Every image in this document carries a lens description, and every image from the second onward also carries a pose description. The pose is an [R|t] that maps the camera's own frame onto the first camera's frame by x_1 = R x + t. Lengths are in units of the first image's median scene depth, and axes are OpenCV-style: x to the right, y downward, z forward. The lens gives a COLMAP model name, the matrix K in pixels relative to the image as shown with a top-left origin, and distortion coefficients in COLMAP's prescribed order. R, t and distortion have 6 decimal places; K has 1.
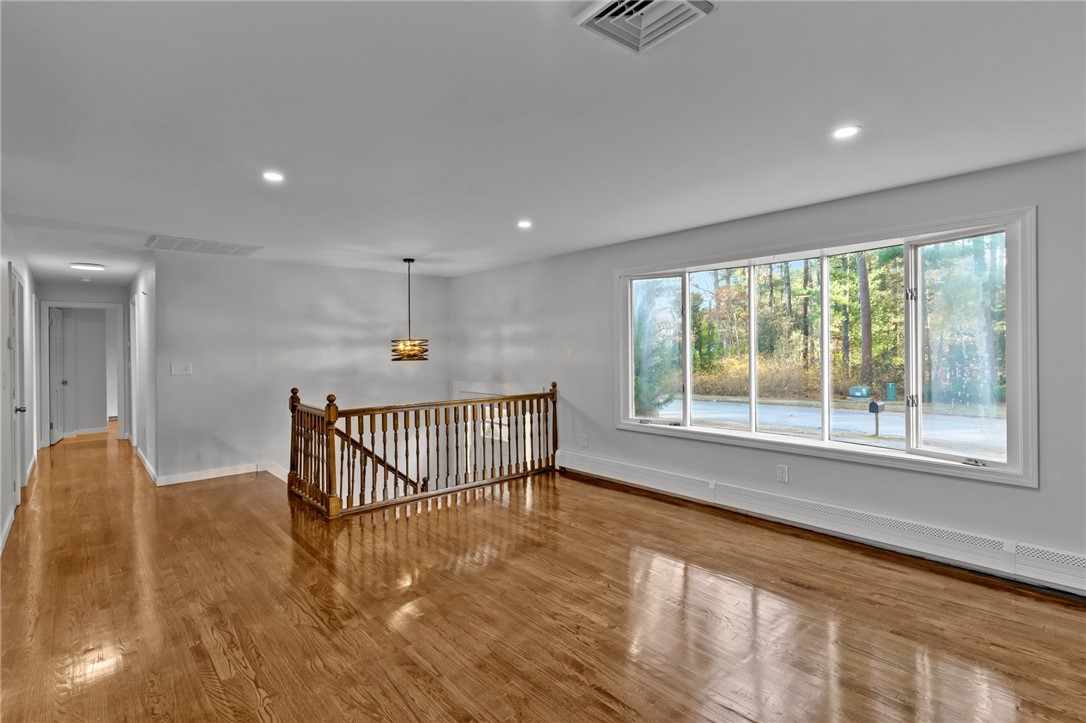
lens RADIAL K [[521.9, 0, 541.9], [0, 521.9, 345.4], [0, 0, 1]] dist [0.000166, 0.000080]
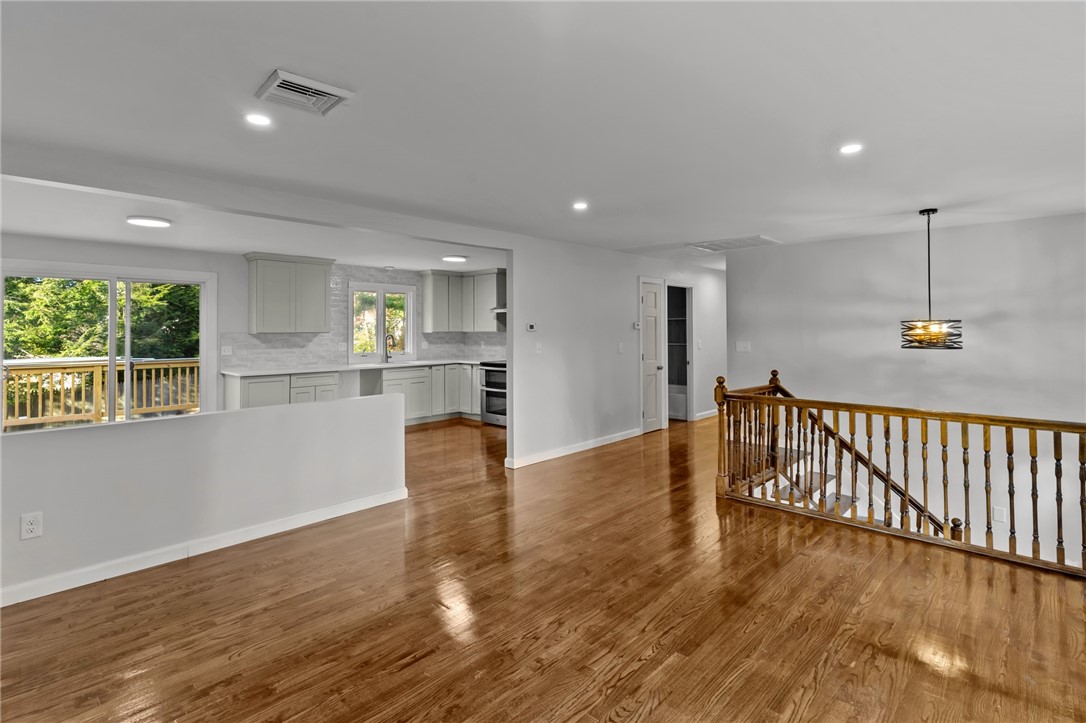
lens RADIAL K [[533.1, 0, 541.8], [0, 533.1, 318.8], [0, 0, 1]] dist [-0.001208, -0.000352]
pose [[0.096501, -0.010368, -0.995279, 0.459745], [-0.001983, 0.999942, -0.010609, -0.004481], [0.995331, 0.002998, 0.096475, 0.419550]]
